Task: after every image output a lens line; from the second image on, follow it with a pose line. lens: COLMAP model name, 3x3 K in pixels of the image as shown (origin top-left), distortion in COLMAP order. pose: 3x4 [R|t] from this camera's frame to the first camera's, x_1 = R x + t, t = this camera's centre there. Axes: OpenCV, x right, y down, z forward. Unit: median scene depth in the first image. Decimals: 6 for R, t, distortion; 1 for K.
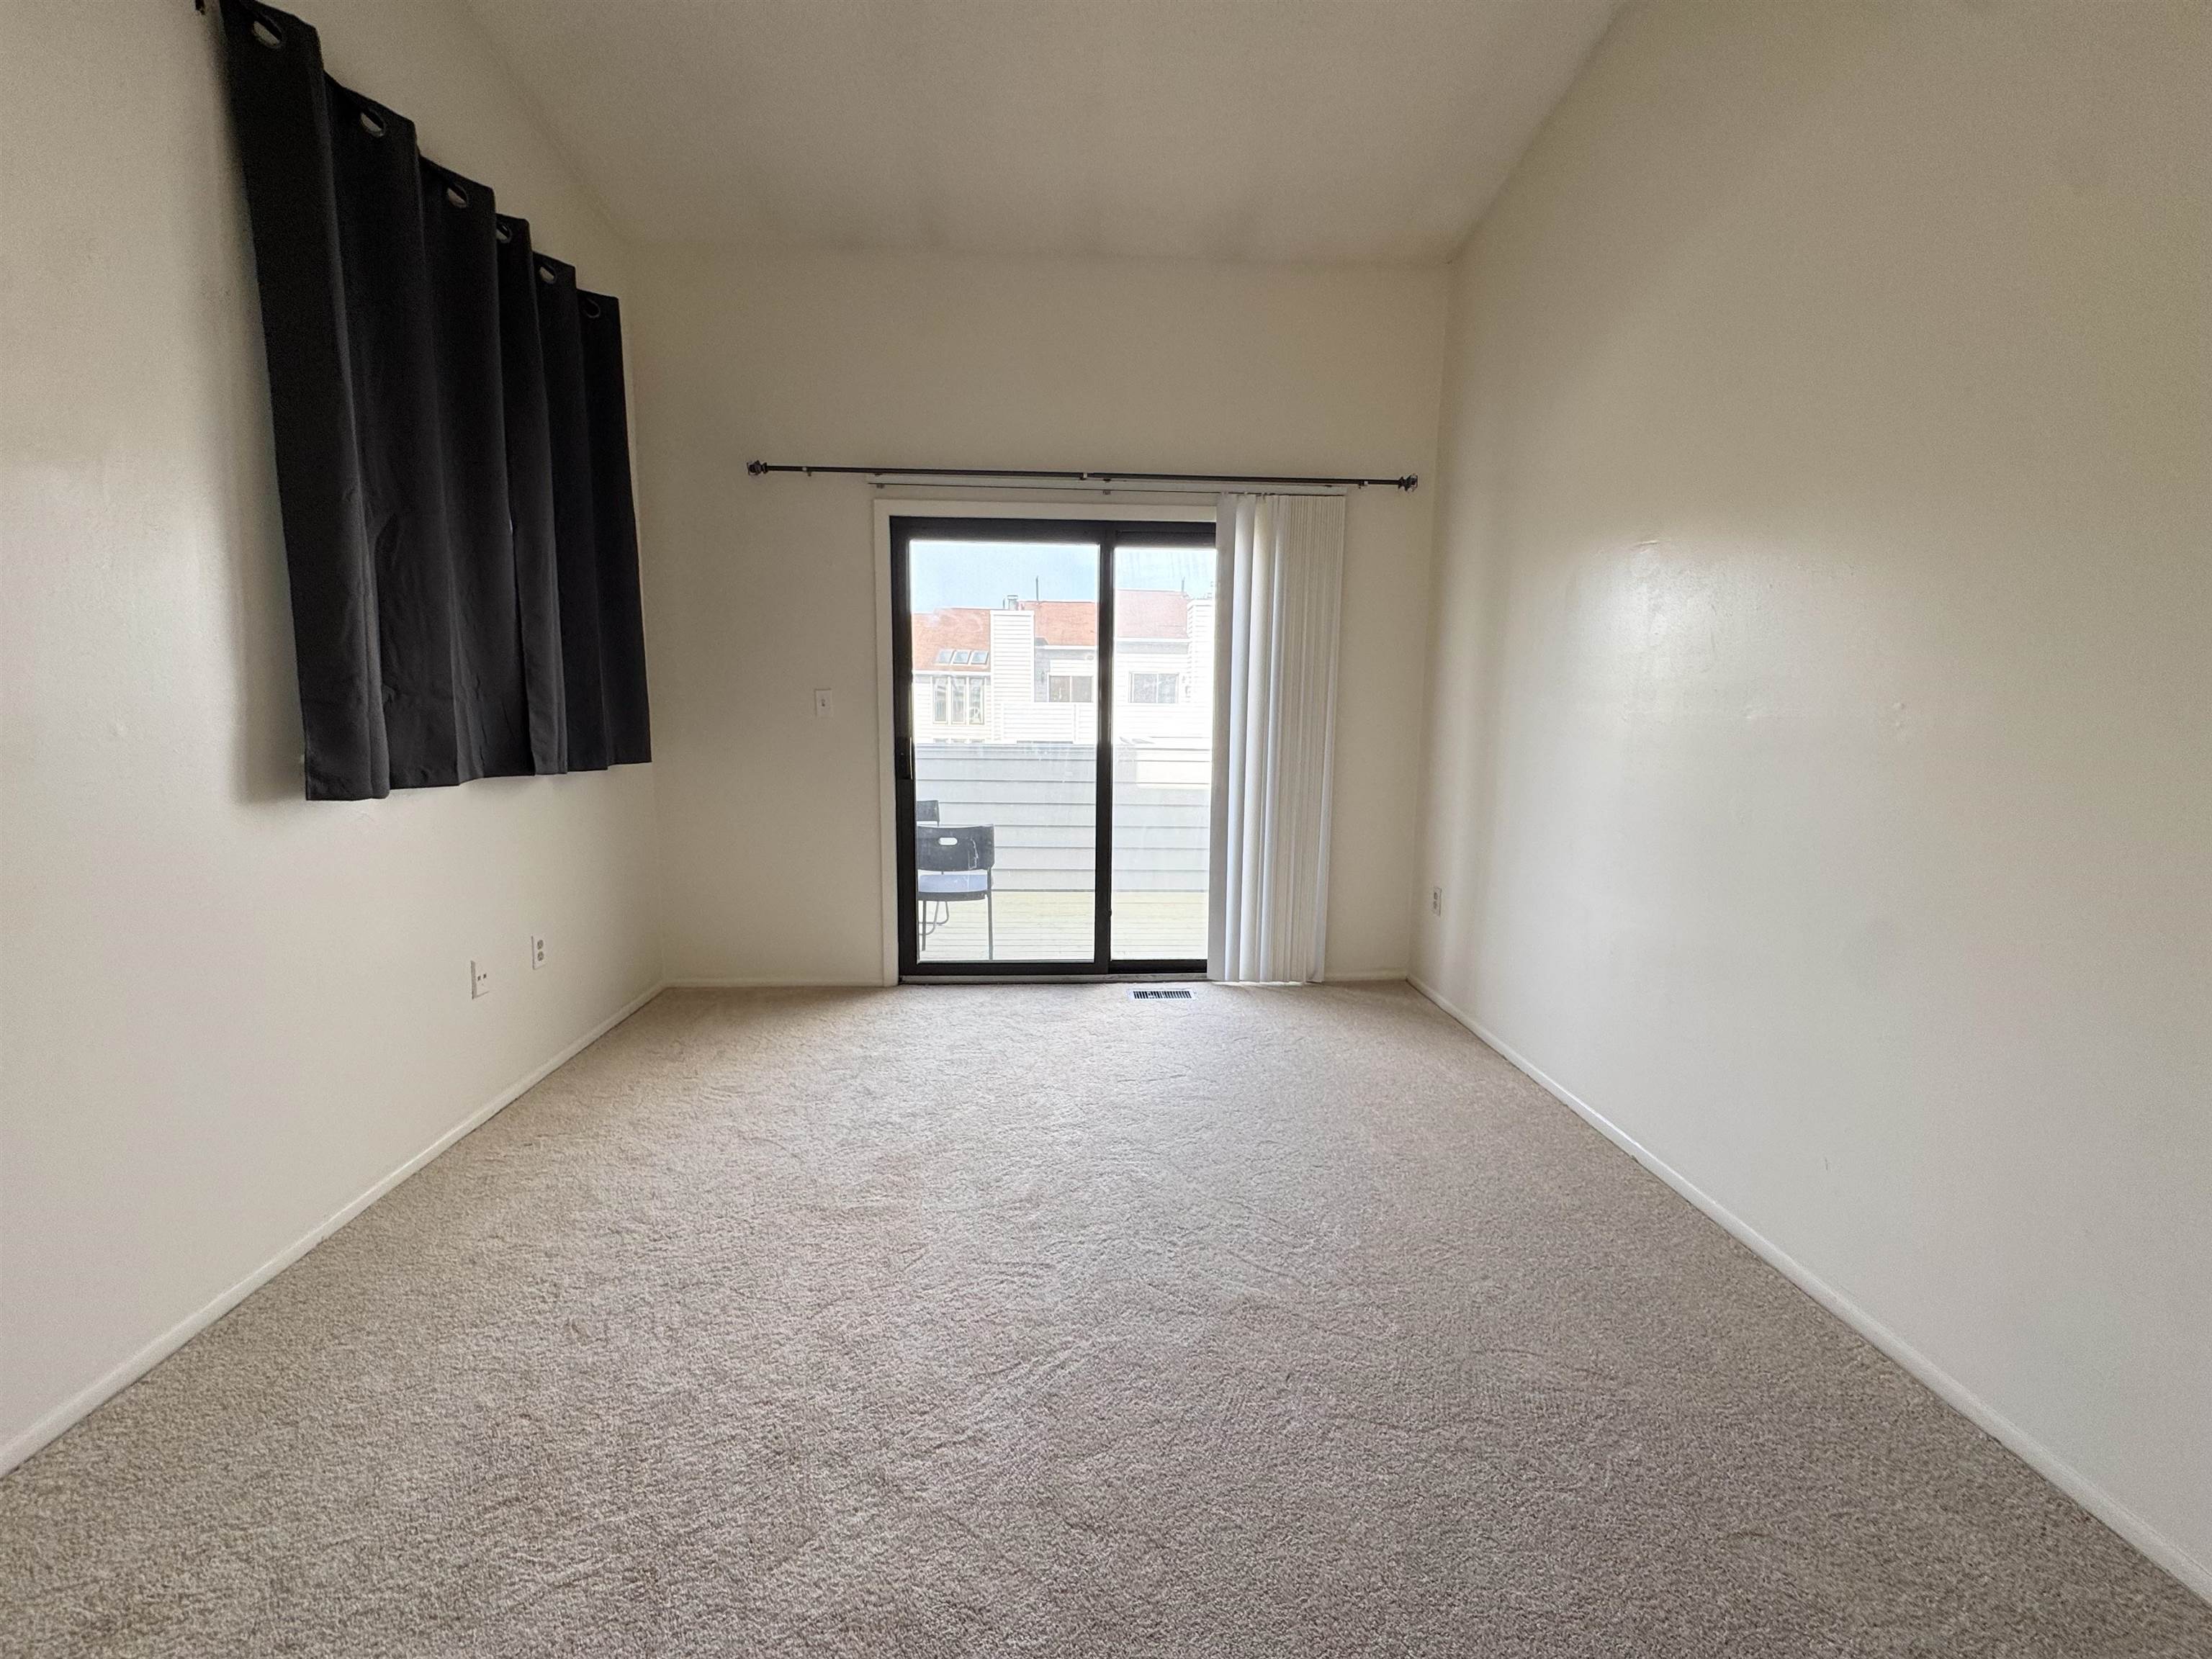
lens RADIAL K [[878.5, 0, 1106.7], [0, 878.5, 826.1], [0, 0, 1]] dist [-0.005393, 0.000943]
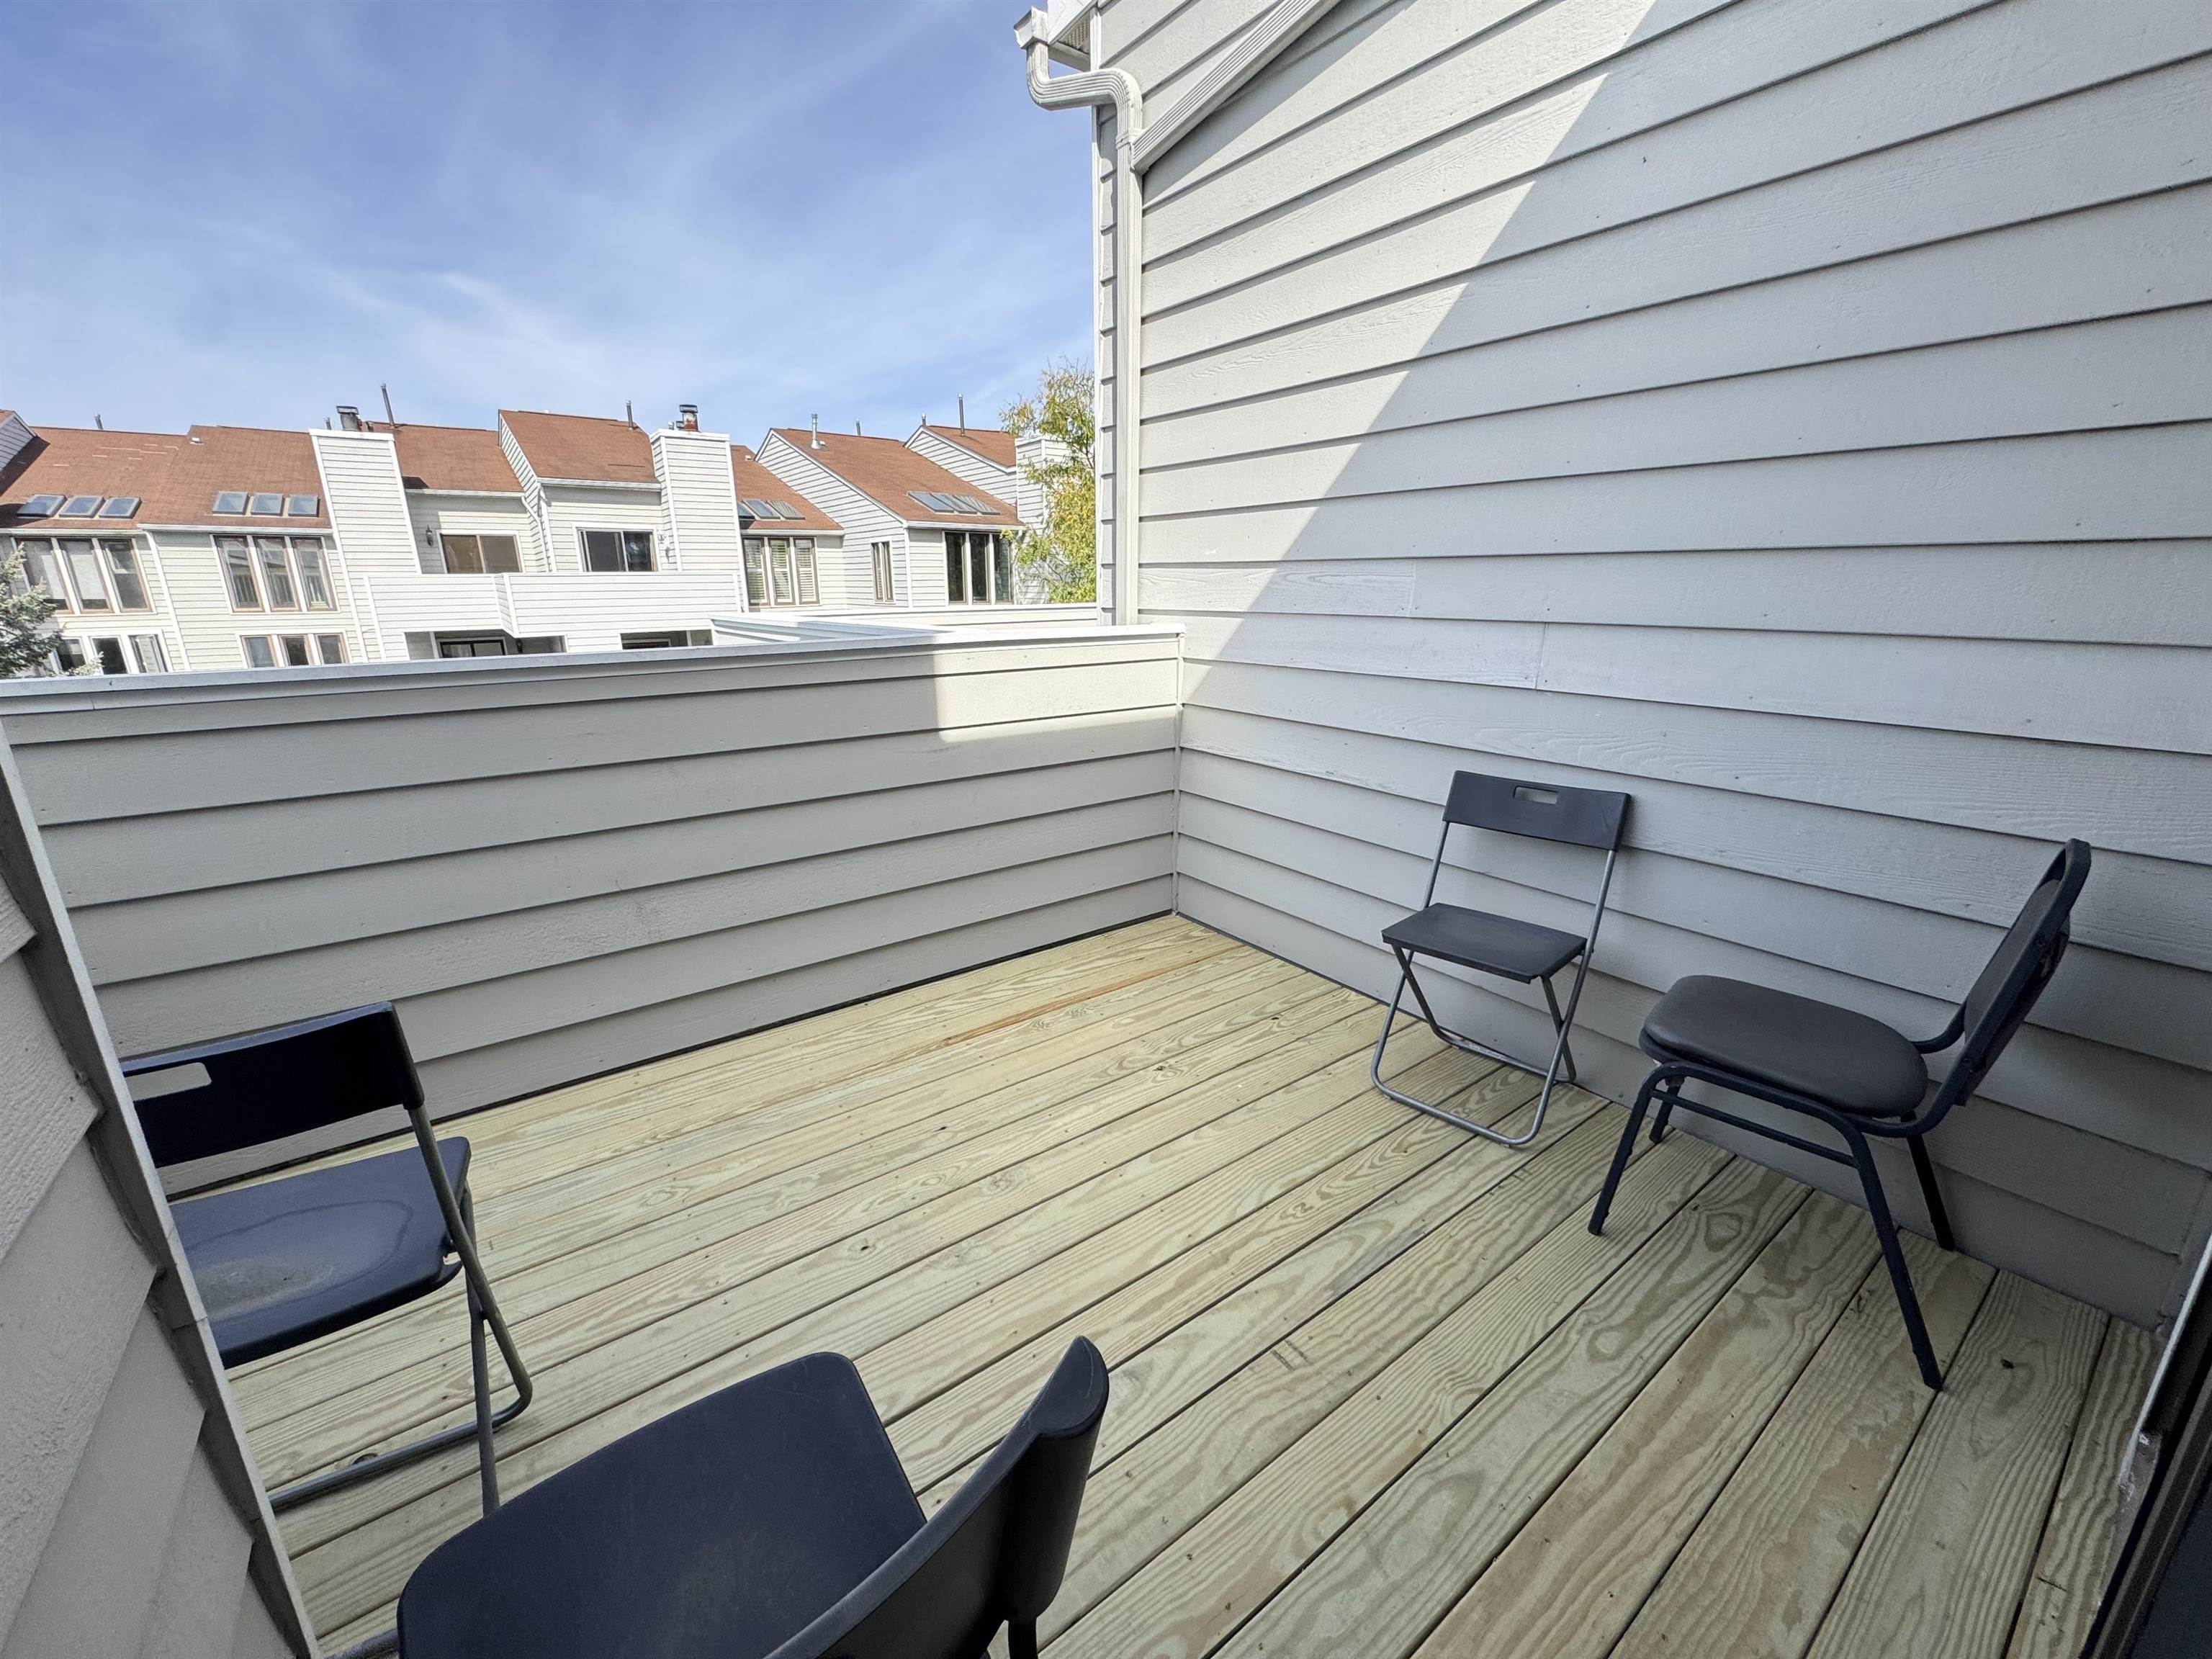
lens RADIAL K [[878.5, 0, 1108.6], [0, 878.5, 831.5], [0, 0, 1]] dist [-0.005393, 0.000943]
pose [[0.844646, -0.164437, 0.509444, -0.010936], [0.080997, 0.979954, 0.182015, -0.025078], [-0.529162, -0.112475, 0.841033, 0.113903]]
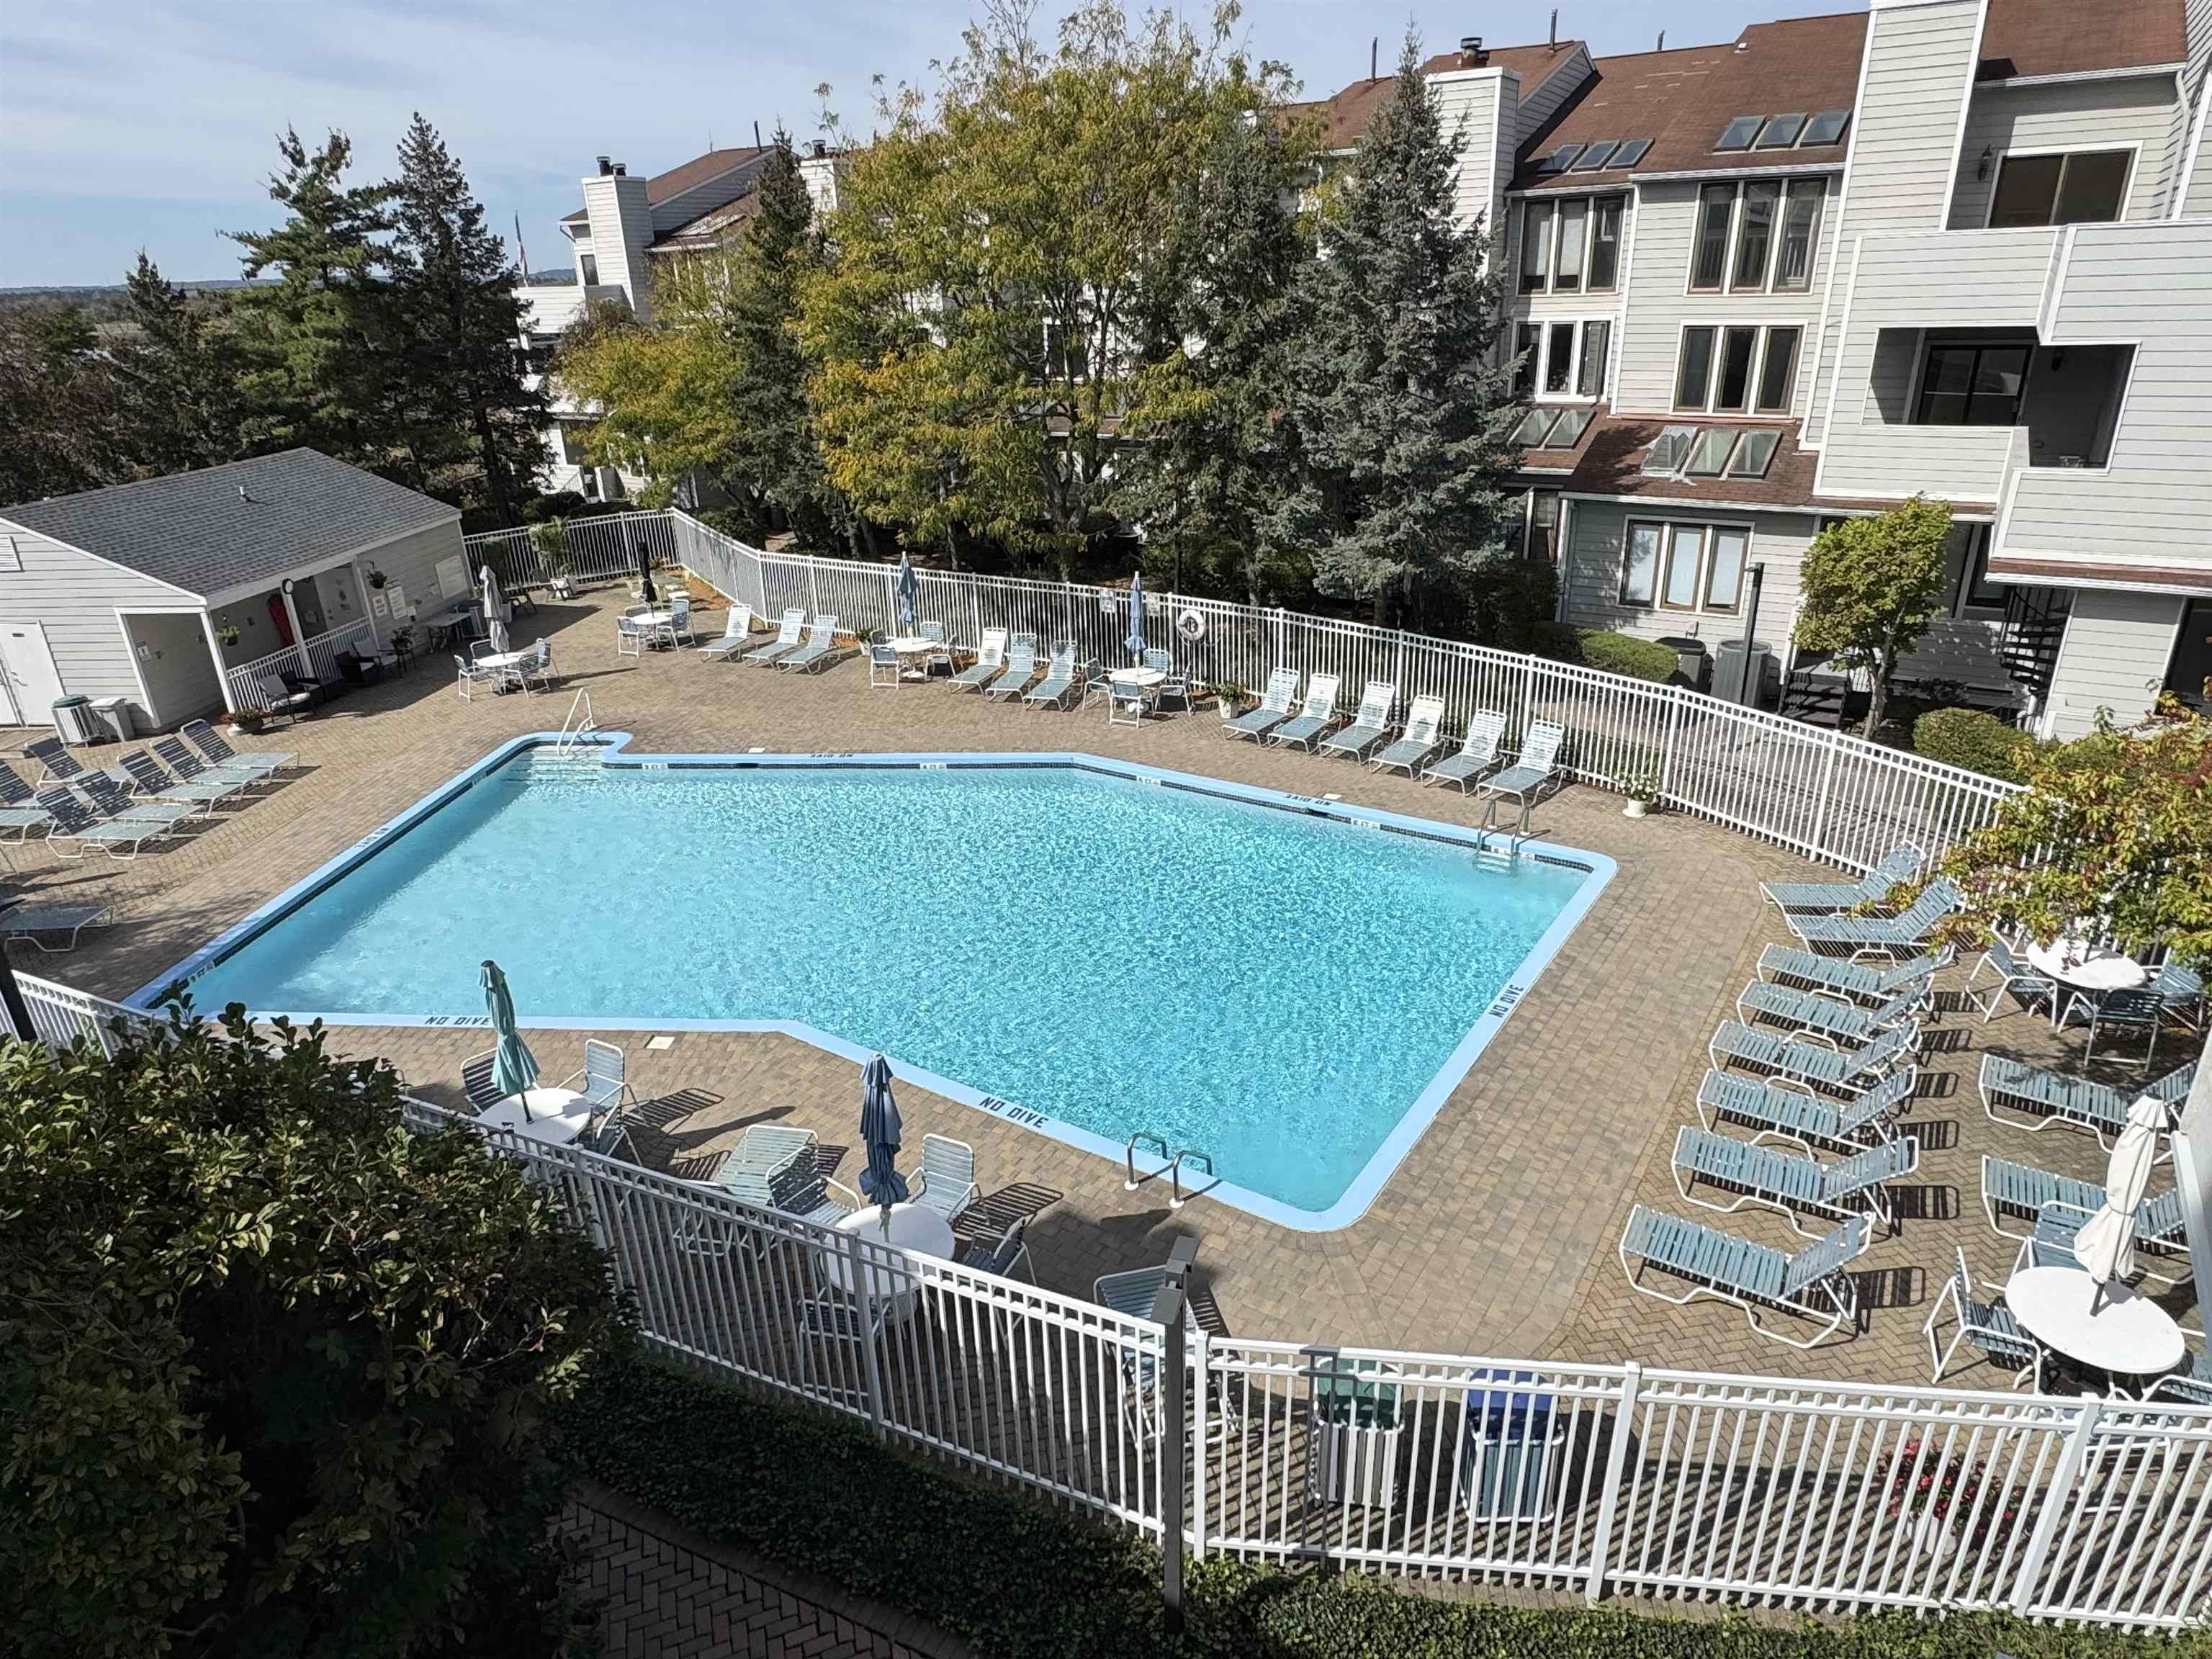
lens RADIAL K [[1336.5, 0, 1099.2], [0, 1336.5, 829.7], [0, 0, 1]] dist [-0.004327, -0.000749]
pose [[0.805449, 0.189502, -0.561553, 0.003113], [-0.025398, 0.957670, 0.286747, -0.038869], [0.592121, -0.216697, 0.776167, 0.198419]]
